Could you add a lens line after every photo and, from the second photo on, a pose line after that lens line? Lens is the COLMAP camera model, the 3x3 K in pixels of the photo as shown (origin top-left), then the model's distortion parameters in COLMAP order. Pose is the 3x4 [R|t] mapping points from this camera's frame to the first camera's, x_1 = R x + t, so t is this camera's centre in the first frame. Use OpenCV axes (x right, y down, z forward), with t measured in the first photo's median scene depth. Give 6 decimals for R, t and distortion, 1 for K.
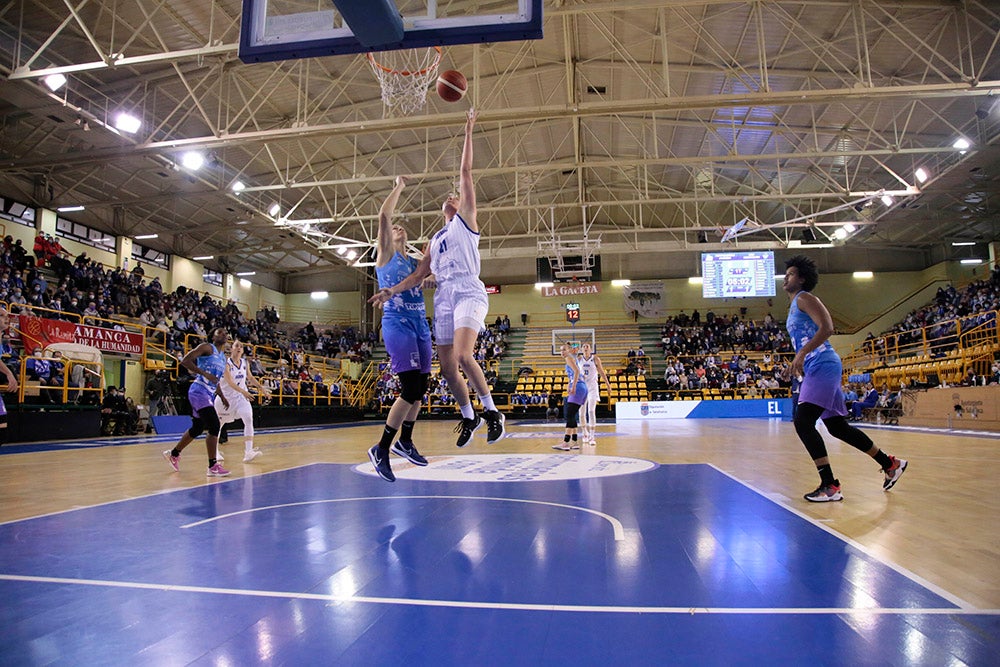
lens RADIAL K [[672.3, 0, 505.0], [0, 672.3, 335.4], [0, 0, 1]] dist [-0.118683, 0.065157]
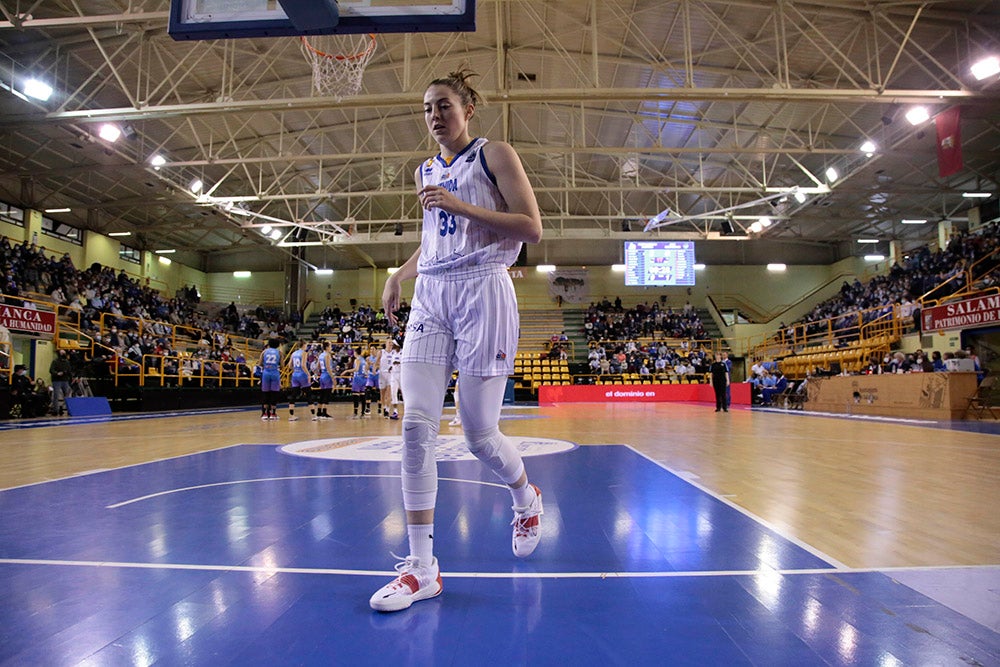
lens RADIAL K [[864.2, 0, 501.1], [0, 864.2, 330.6], [0, 0, 1]] dist [-0.036998, 0.079063]
pose [[0.994158, 0.014339, 0.106978, -0.036043], [-0.017217, 0.999513, 0.026035, -0.018357], [-0.106553, -0.027725, 0.993920, -0.317332]]
